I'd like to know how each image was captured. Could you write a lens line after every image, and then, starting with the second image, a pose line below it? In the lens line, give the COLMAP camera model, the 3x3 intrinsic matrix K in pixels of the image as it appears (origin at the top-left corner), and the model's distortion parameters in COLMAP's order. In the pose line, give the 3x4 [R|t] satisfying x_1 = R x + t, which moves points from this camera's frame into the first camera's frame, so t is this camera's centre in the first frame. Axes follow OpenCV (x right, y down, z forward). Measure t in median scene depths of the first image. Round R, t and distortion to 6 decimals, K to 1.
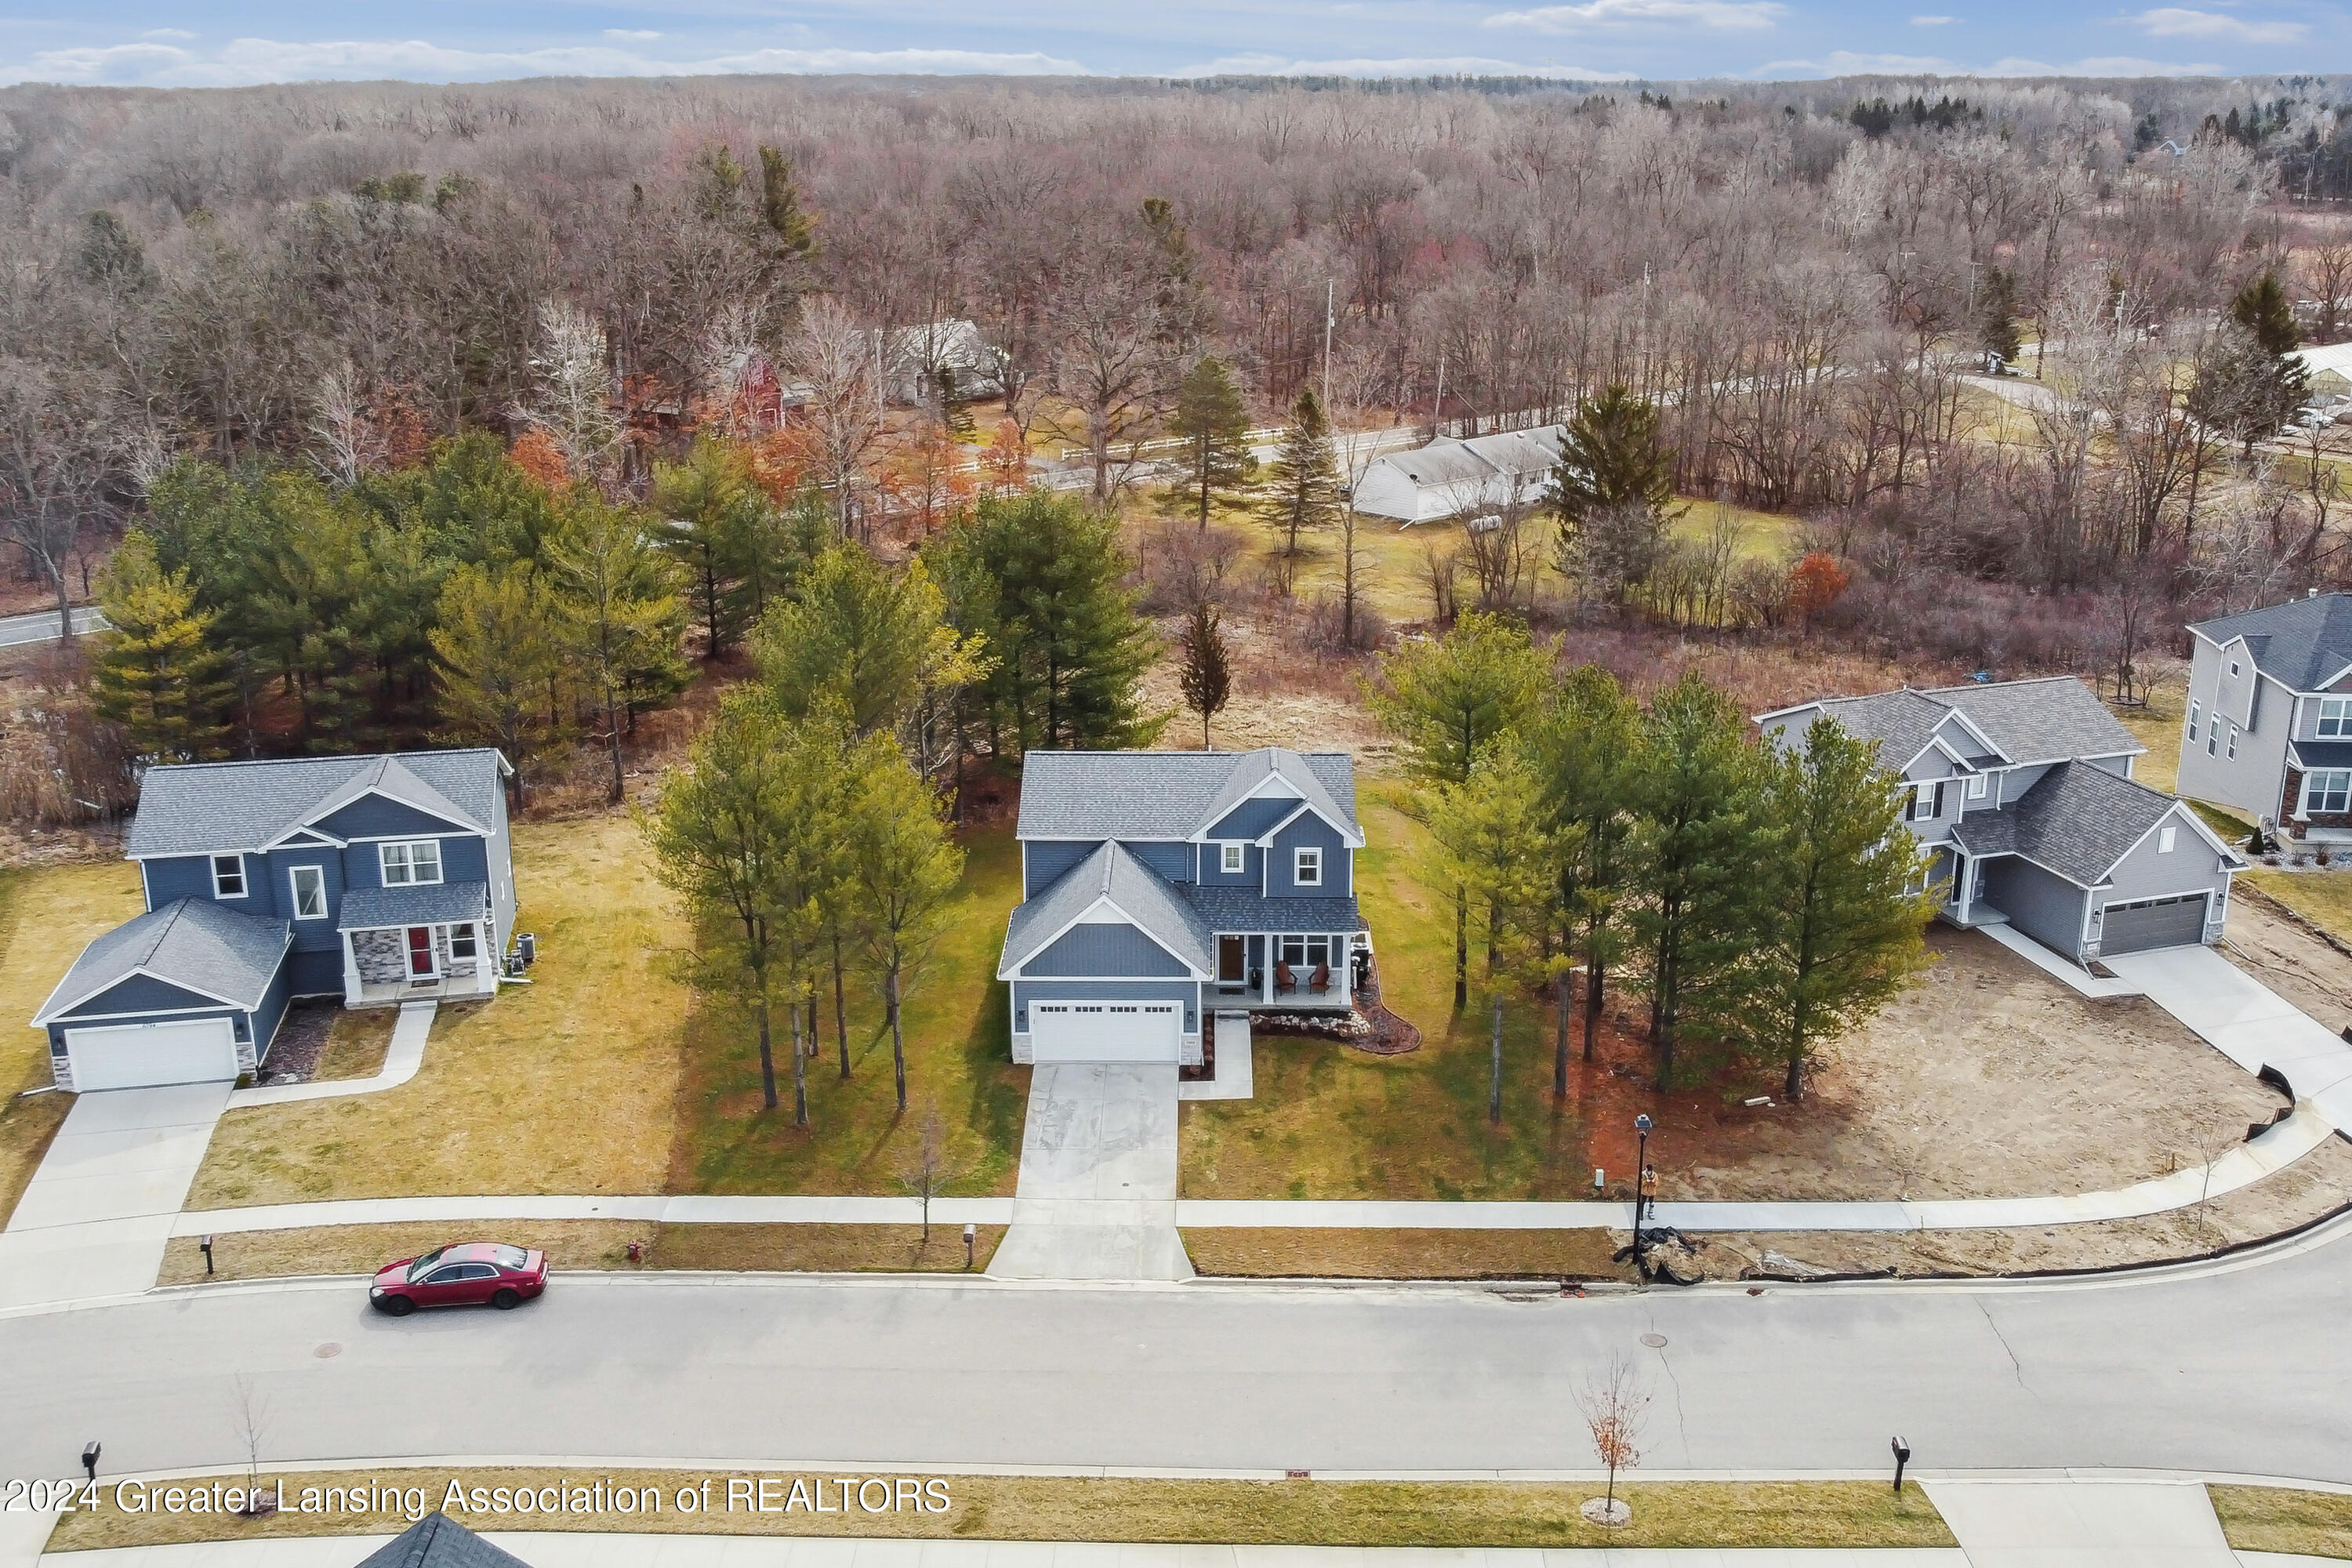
lens RADIAL K [[2184.0, 0, 1176.0], [0, 2184.0, 784.0], [0, 0, 1]] dist [0.002146, -0.000661]
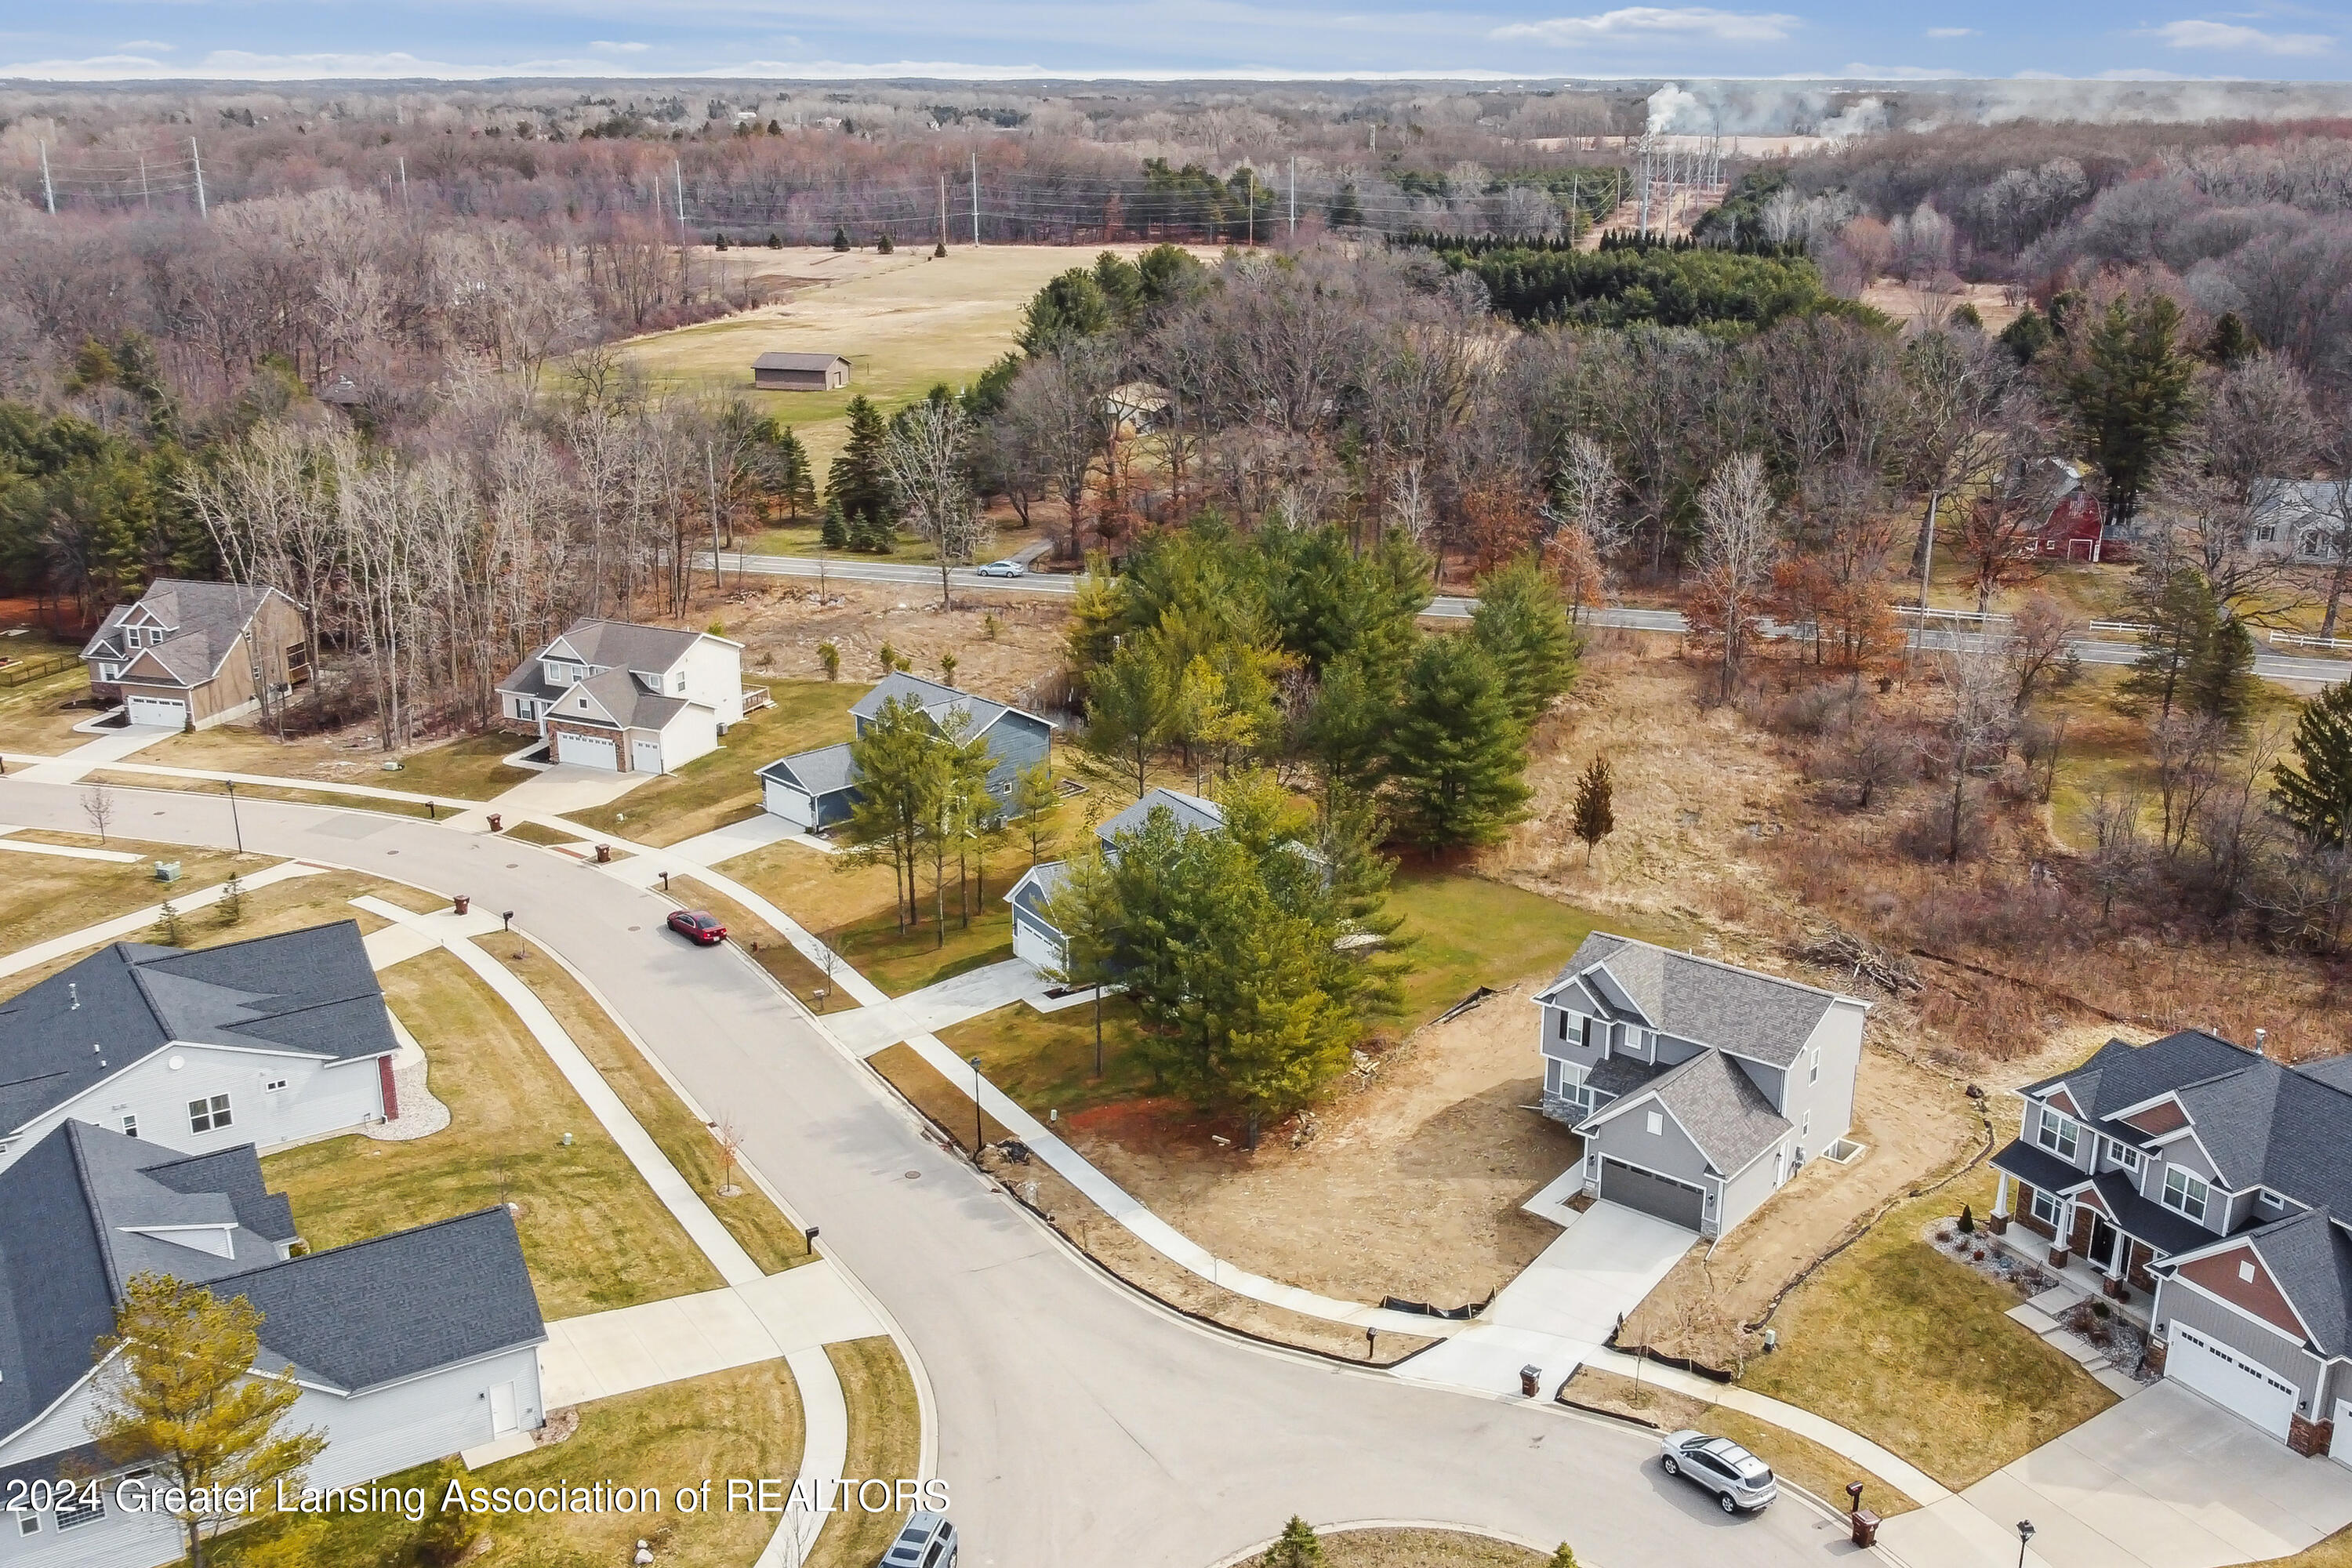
lens RADIAL K [[2163.3, 0, 1176.0], [0, 2163.3, 784.0], [0, 0, 1]] dist [0.003436, -0.000578]
pose [[0.538435, 0.264160, -0.800192, 1.258747], [-0.257546, 0.955743, 0.142213, -0.257867], [0.802345, 0.129514, 0.582639, 0.117106]]
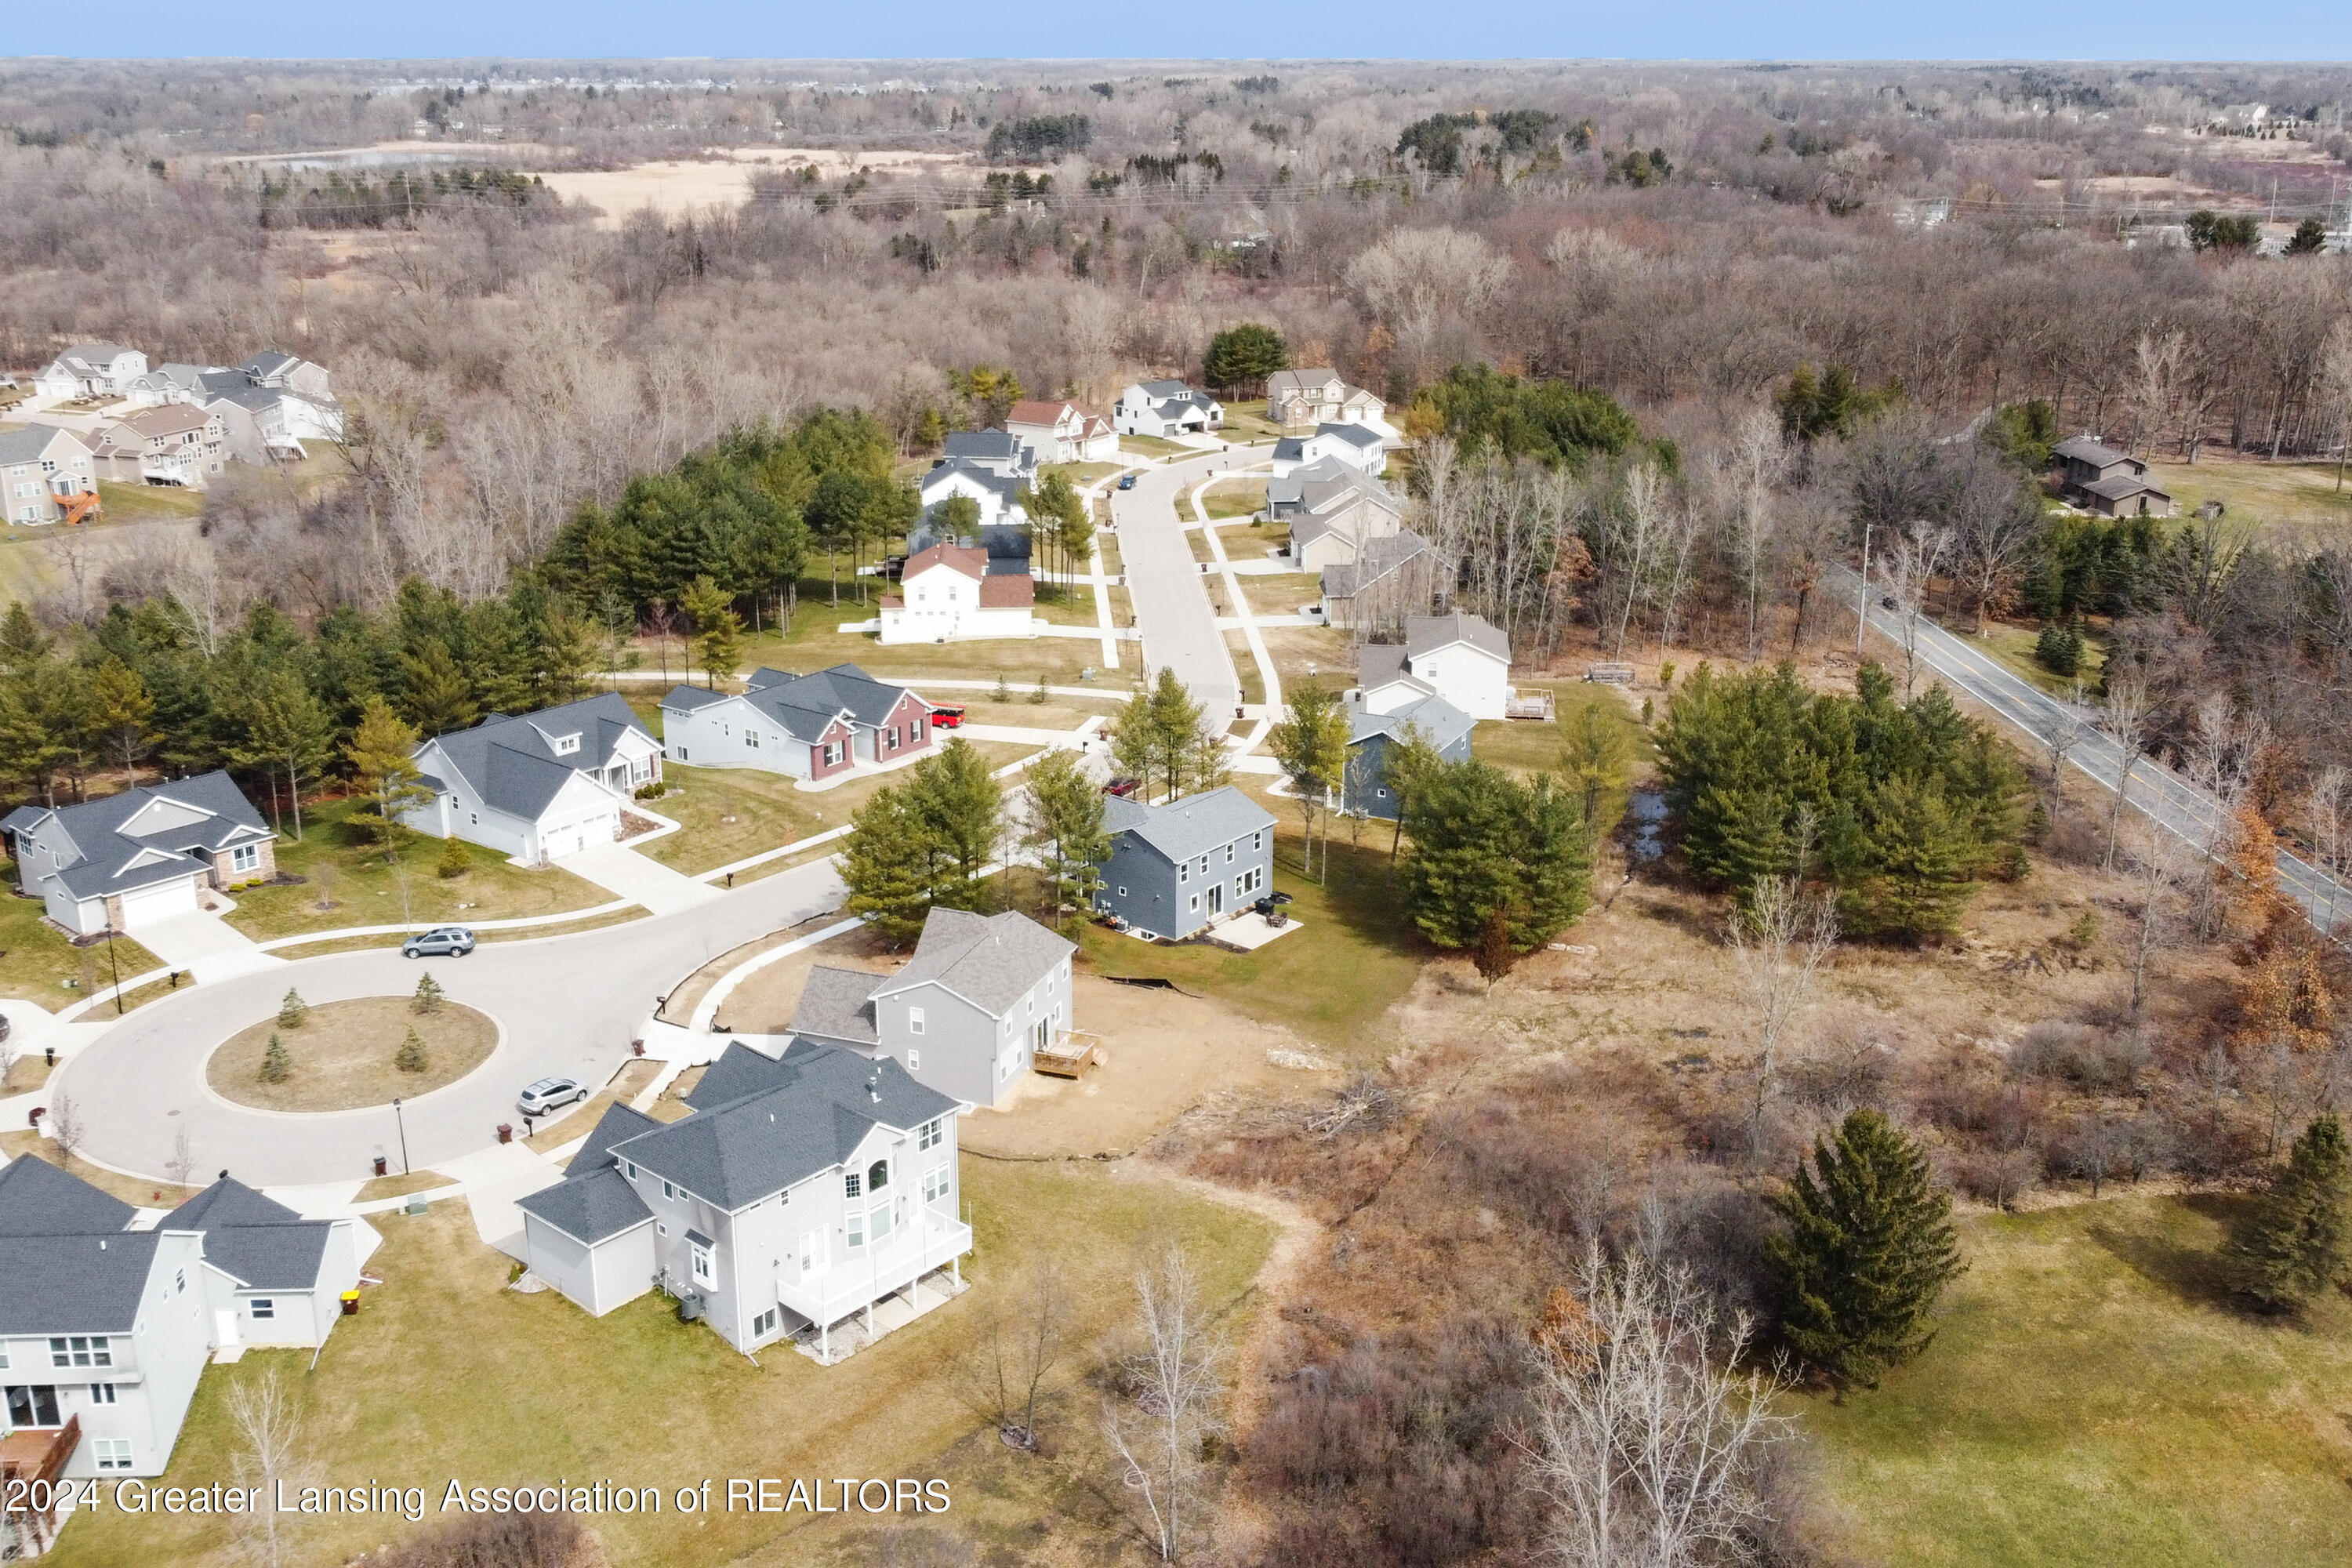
lens RADIAL K [[2184.2, 0, 1176.0], [0, 2184.2, 784.0], [0, 0, 1]] dist [0.006252, 0.002266]
pose [[-0.616951, 0.252905, -0.745259, 1.618802], [-0.235764, 0.844077, 0.481612, -1.071903], [0.750857, 0.472836, -0.461128, 2.056707]]
